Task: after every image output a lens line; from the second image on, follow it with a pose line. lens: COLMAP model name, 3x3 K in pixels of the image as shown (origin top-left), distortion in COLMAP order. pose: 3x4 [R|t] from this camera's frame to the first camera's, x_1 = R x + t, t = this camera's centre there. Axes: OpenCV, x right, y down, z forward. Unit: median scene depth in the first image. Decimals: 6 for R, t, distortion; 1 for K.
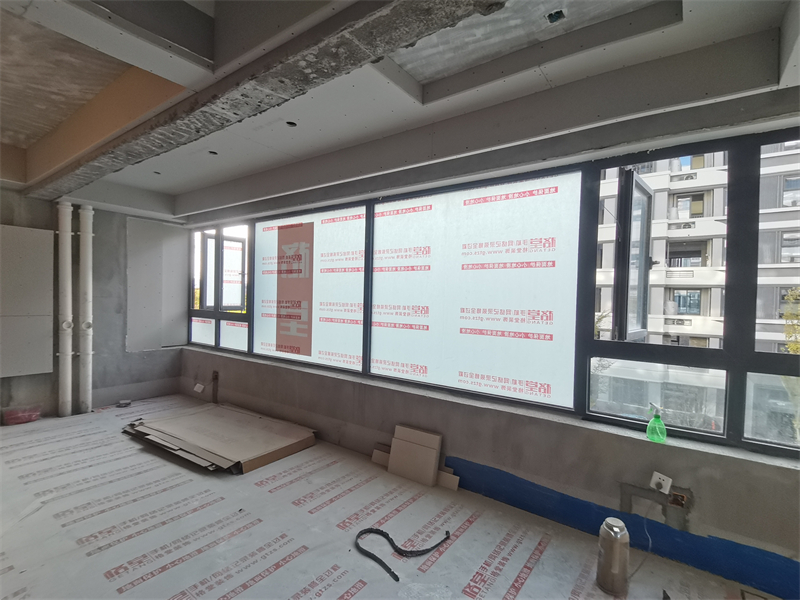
lens RADIAL K [[391.9, 0, 394.8], [0, 391.9, 303.6], [0, 0, 1]] dist [0.044603, -0.029134]
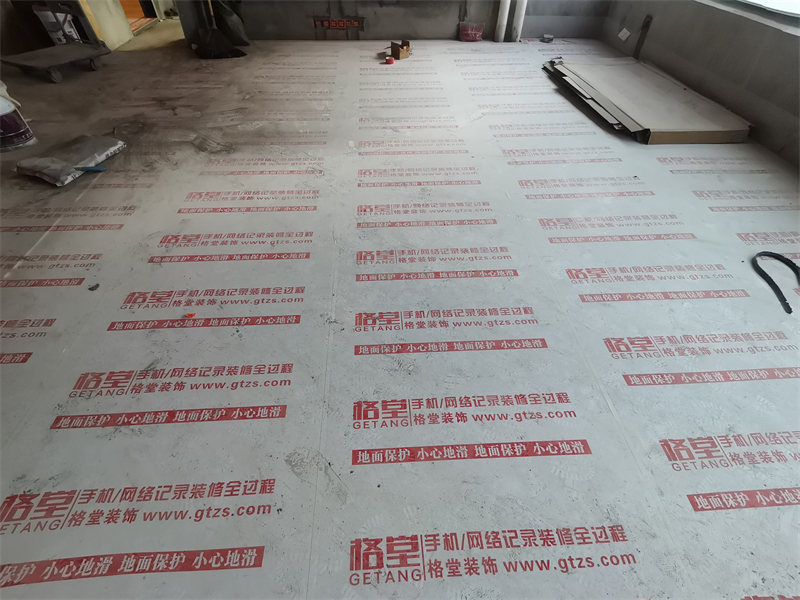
lens RADIAL K [[391.9, 0, 396.2], [0, 391.9, 305.8], [0, 0, 1]] dist [0.044603, -0.029134]
pose [[0.640417, 0.542843, -0.543312, -0.051698], [-0.007888, 0.712023, 0.702112, 0.053992], [0.767987, -0.445359, 0.460273, -0.032413]]
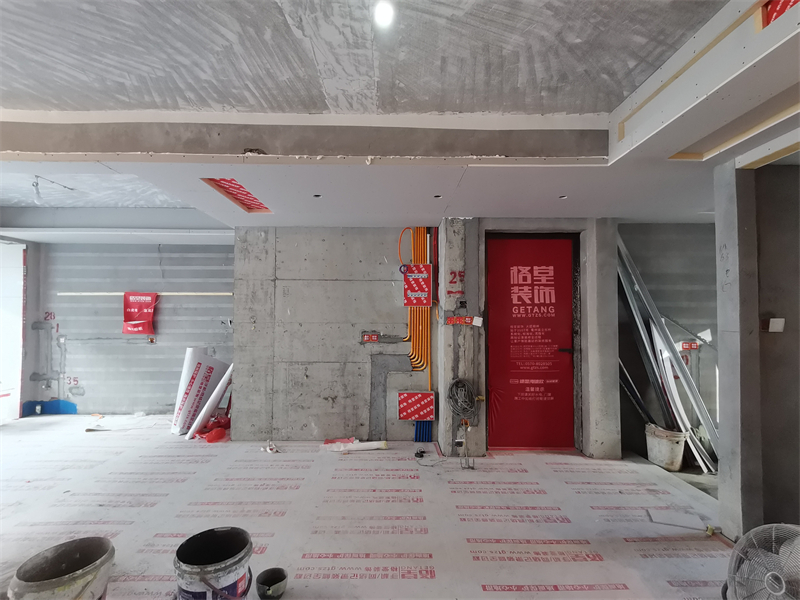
lens RADIAL K [[391.9, 0, 394.8], [0, 391.9, 303.6], [0, 0, 1]] dist [0.044603, -0.029134]
pose [[-0.598640, -0.001588, 0.801017, -1.991457], [-0.001611, 0.999998, 0.000779, -0.045947], [-0.801017, -0.000824, -0.598641, -0.153921]]
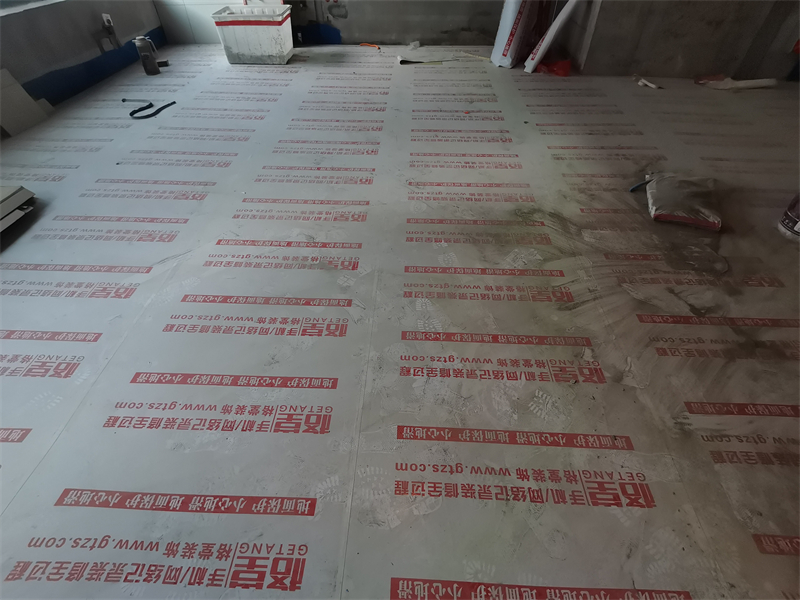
lens RADIAL K [[391.9, 0, 393.6], [0, 391.9, 304.9], [0, 0, 1]] dist [0.044603, -0.029134]
pose [[-0.553955, -0.605349, 0.571565, -1.354176], [0.005534, 0.683834, 0.729617, 0.008889], [-0.832528, 0.407338, -0.375463, 0.789126]]
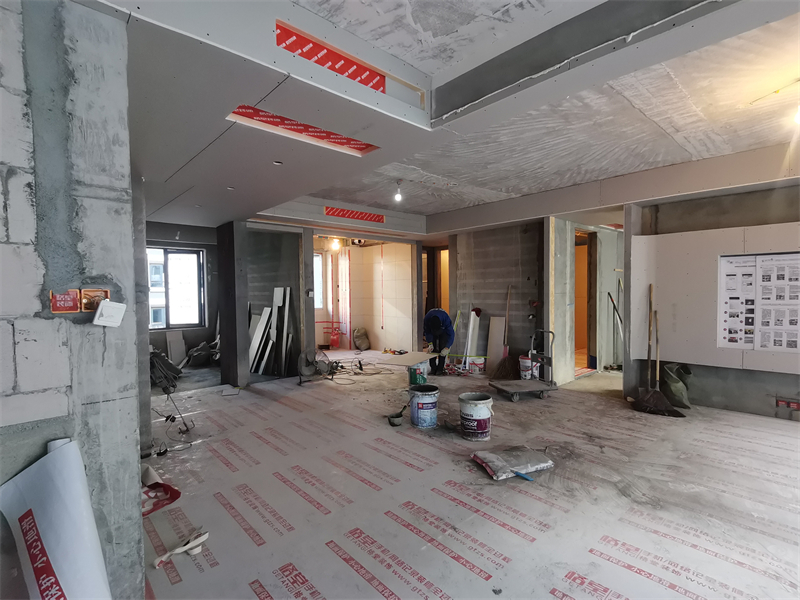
lens RADIAL K [[391.9, 0, 396.0], [0, 391.9, 304.2], [0, 0, 1]] dist [0.044603, -0.029134]
pose [[-0.195051, 0.012564, -0.980713, -0.050682], [-0.011576, 0.999819, 0.015111, 0.006633], [0.980725, 0.014300, -0.194870, -0.129554]]
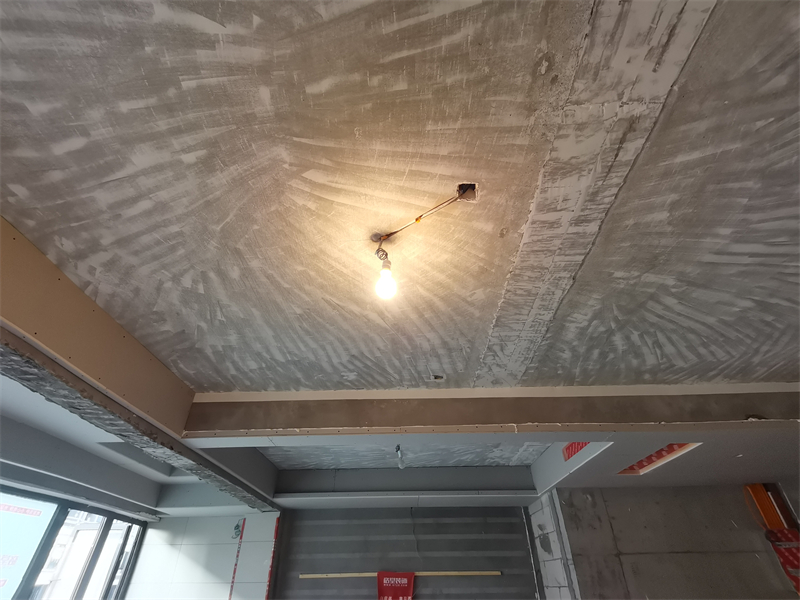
lens RADIAL K [[391.9, 0, 394.7], [0, 391.9, 301.4], [0, 0, 1]] dist [0.044603, -0.029134]
pose [[-0.571940, 0.469481, 0.672660, -1.384737], [0.010282, 0.824061, -0.566408, -0.086194], [-0.820231, -0.317035, -0.476141, 0.780491]]
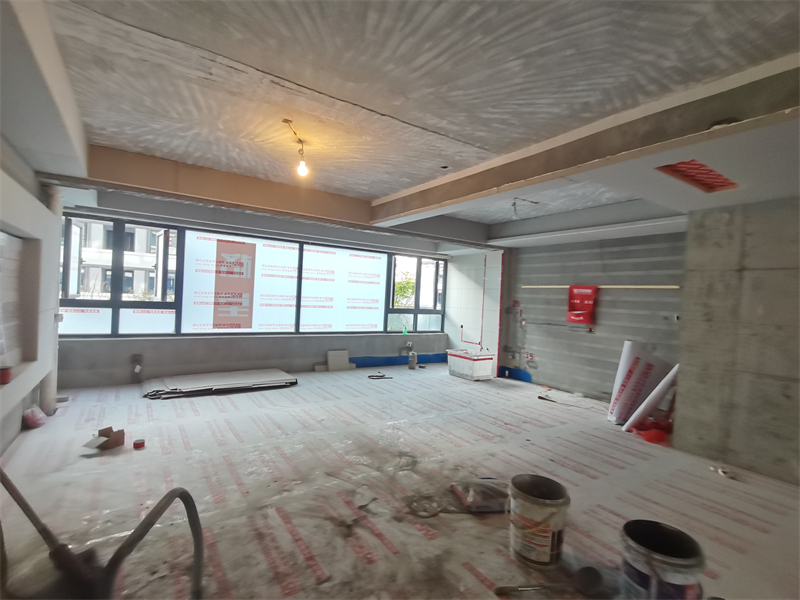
lens RADIAL K [[391.9, 0, 395.0], [0, 391.9, 302.4], [0, 0, 1]] dist [0.044603, -0.029134]
pose [[0.347544, -0.019021, 0.937471, -2.040763], [-0.025451, 0.999235, 0.029709, -0.043615], [-0.937318, -0.034185, 0.346794, -0.115549]]
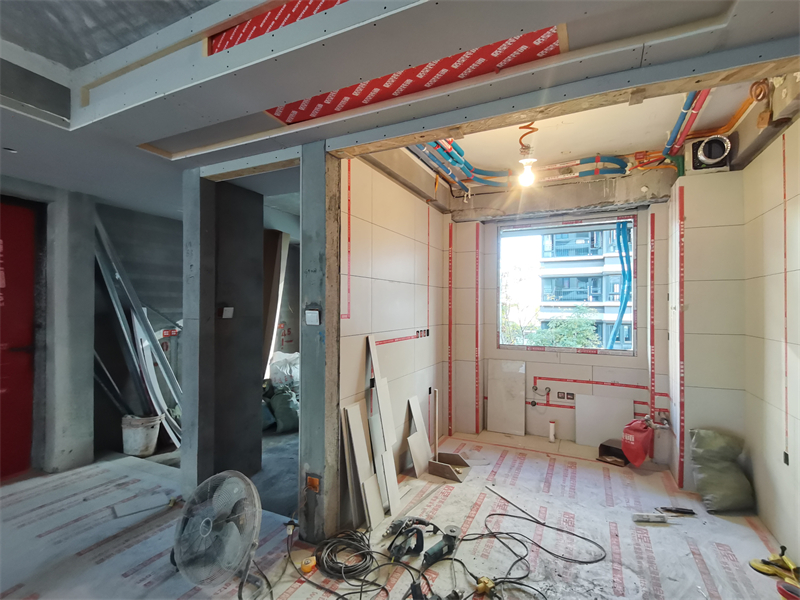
lens RADIAL K [[391.9, 0, 395.8], [0, 391.9, 304.2], [0, 0, 1]] dist [0.044603, -0.029134]
pose [[-0.982364, -0.027624, -0.184927, -2.047040], [-0.029839, 0.999512, 0.009203, -0.046172], [0.184582, 0.014558, -0.982709, -0.198634]]
